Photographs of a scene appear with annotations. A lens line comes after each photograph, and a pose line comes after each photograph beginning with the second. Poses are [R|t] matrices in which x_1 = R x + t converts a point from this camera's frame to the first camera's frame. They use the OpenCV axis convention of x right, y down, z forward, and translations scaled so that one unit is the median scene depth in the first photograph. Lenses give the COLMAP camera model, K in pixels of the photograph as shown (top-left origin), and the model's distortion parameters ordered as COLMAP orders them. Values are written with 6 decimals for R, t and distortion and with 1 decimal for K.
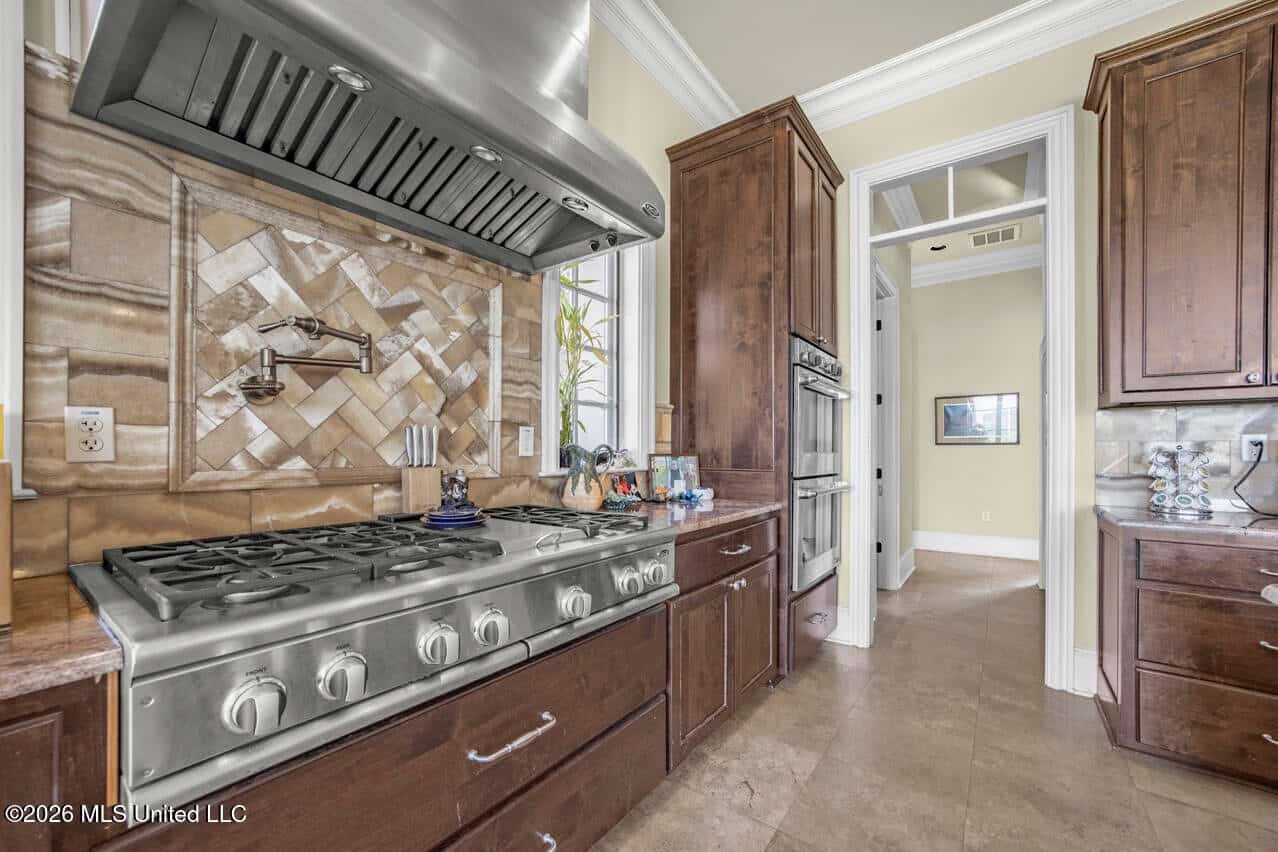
lens RADIAL K [[492.9, 0, 626.1], [0, 492.9, 450.7], [0, 0, 1]] dist [-0.004339, 0.002126]
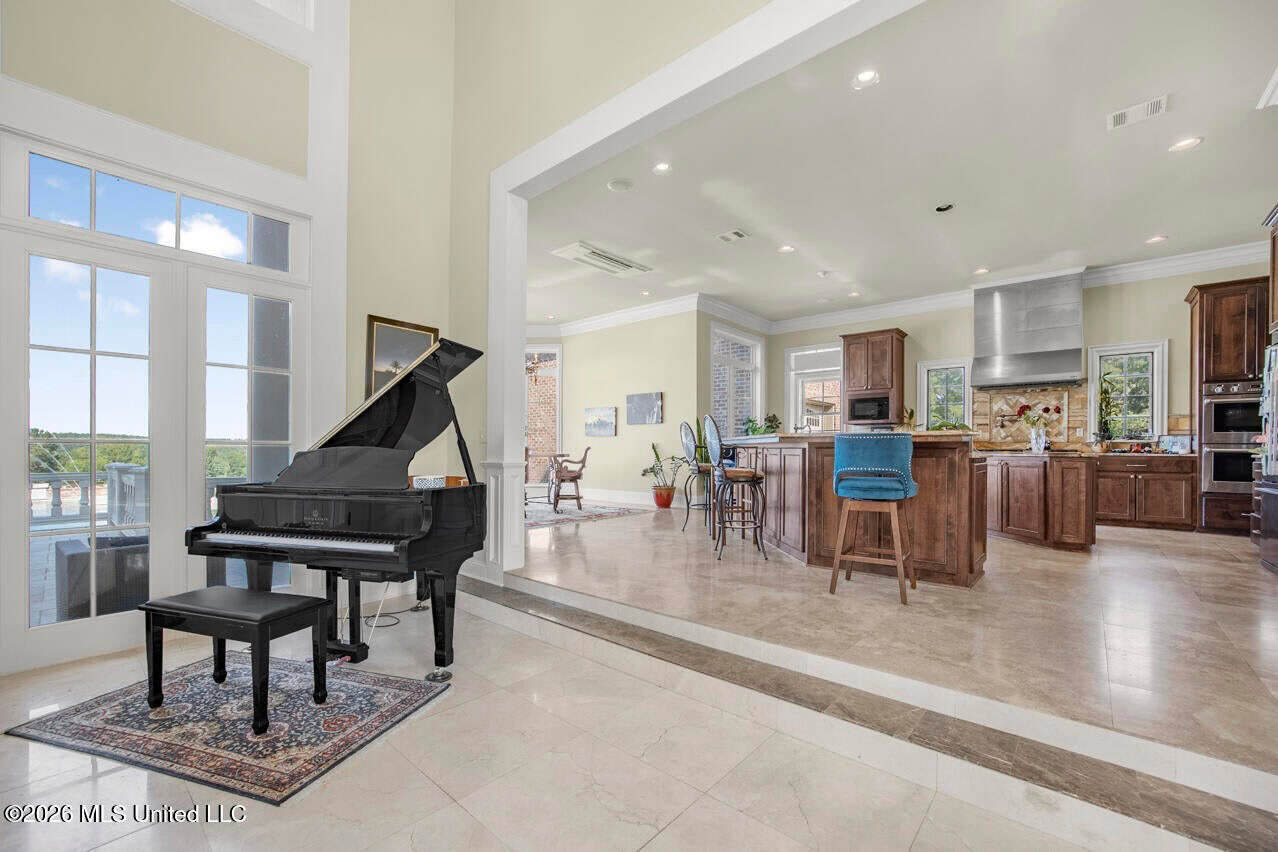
lens RADIAL K [[523.3, 0, 621.1], [0, 523.3, 453.1], [0, 0, 1]] dist [-0.024415, 0.003502]
pose [[-0.123153, 0.001049, -0.992387, 3.761935], [-0.006919, 0.999974, 0.001915, 0.141057], [0.992364, 0.007102, -0.123143, -1.747919]]
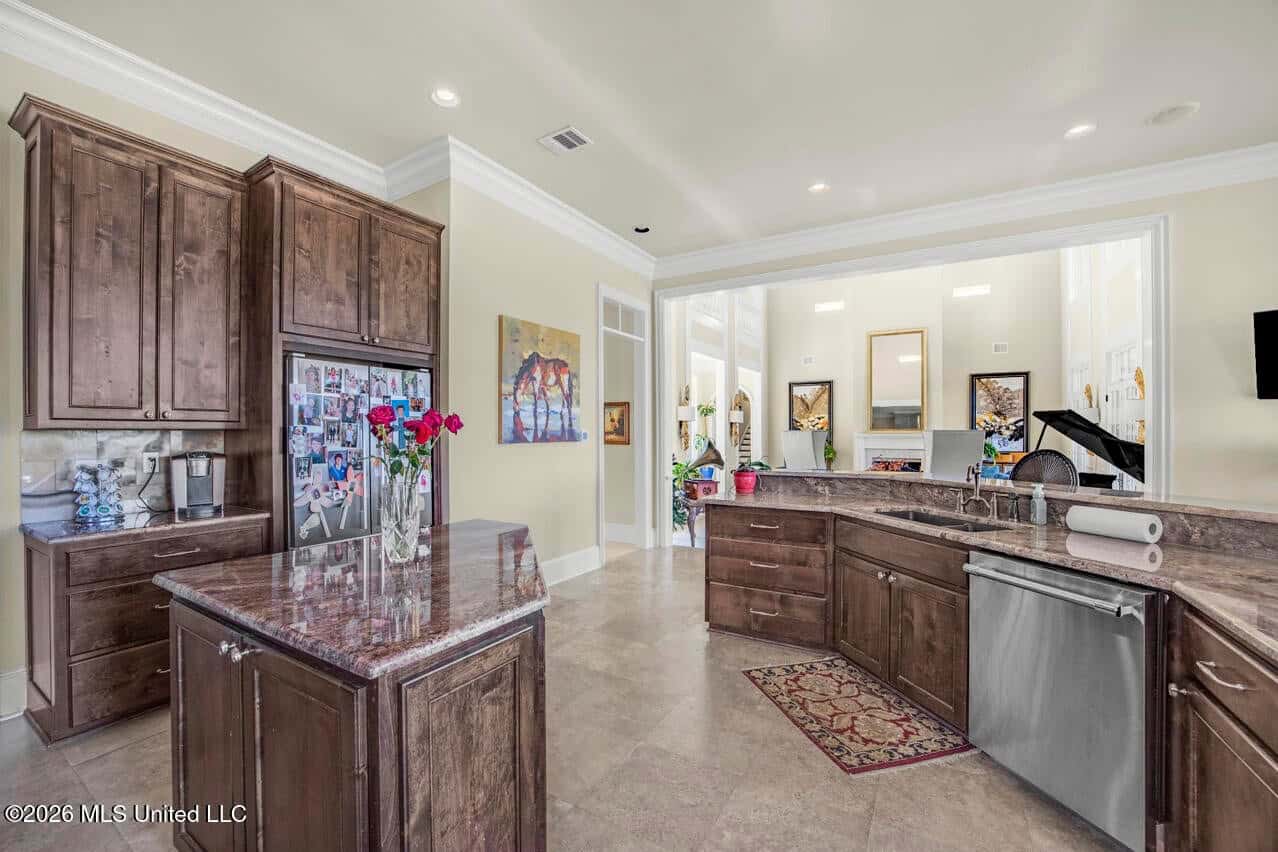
lens RADIAL K [[523.3, 0, 640.6], [0, 523.3, 433.1], [0, 0, 1]] dist [-0.024415, 0.003502]
pose [[-0.093943, -0.001128, 0.995577, -0.249788], [0.003939, 0.999991, 0.001505, -0.088079], [-0.995570, 0.004063, -0.093938, -0.204196]]
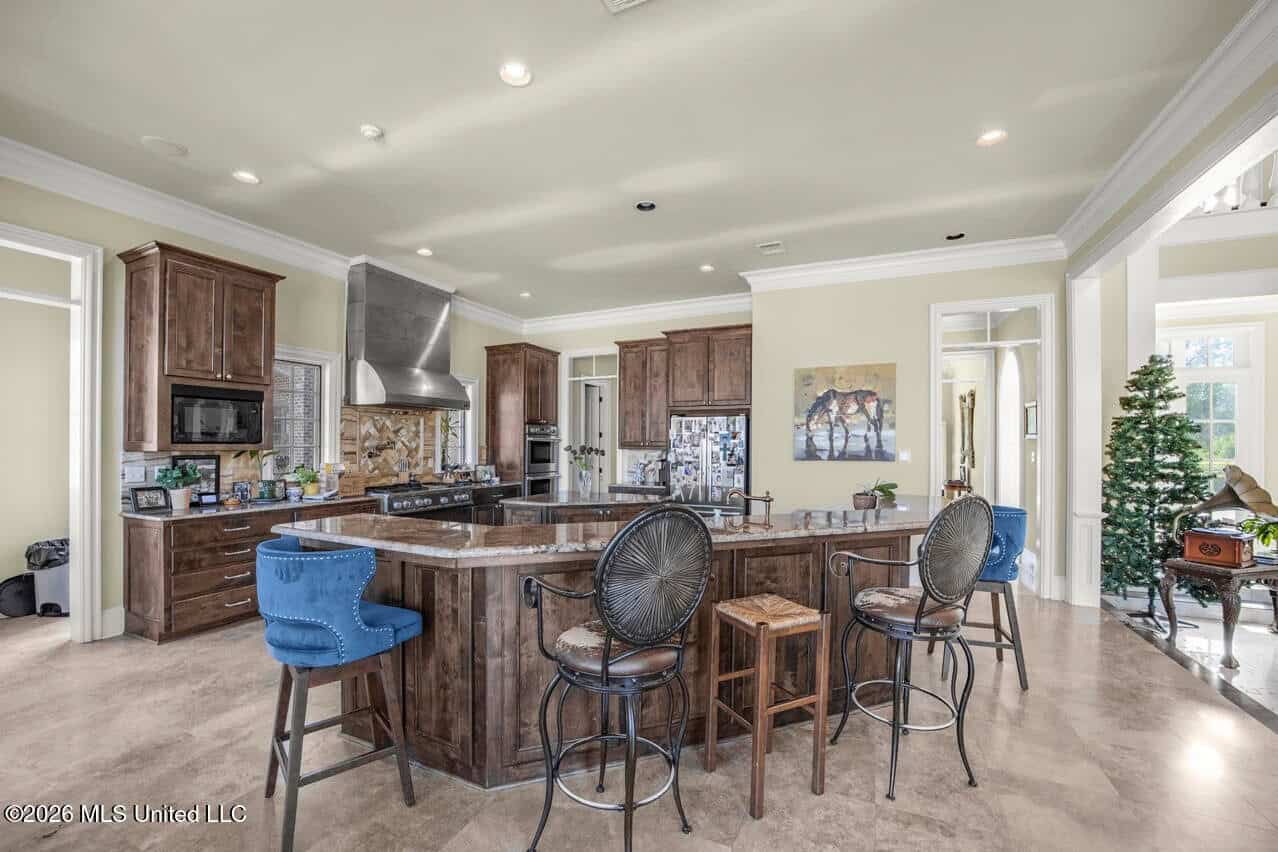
lens RADIAL K [[523.3, 0, 616.8], [0, 523.3, 440.0], [0, 0, 1]] dist [-0.024415, 0.003502]
pose [[0.982482, -0.000139, 0.186359, 0.352434], [0.001385, 0.999978, -0.006557, -0.141513], [-0.186354, 0.006700, 0.982460, -2.543913]]
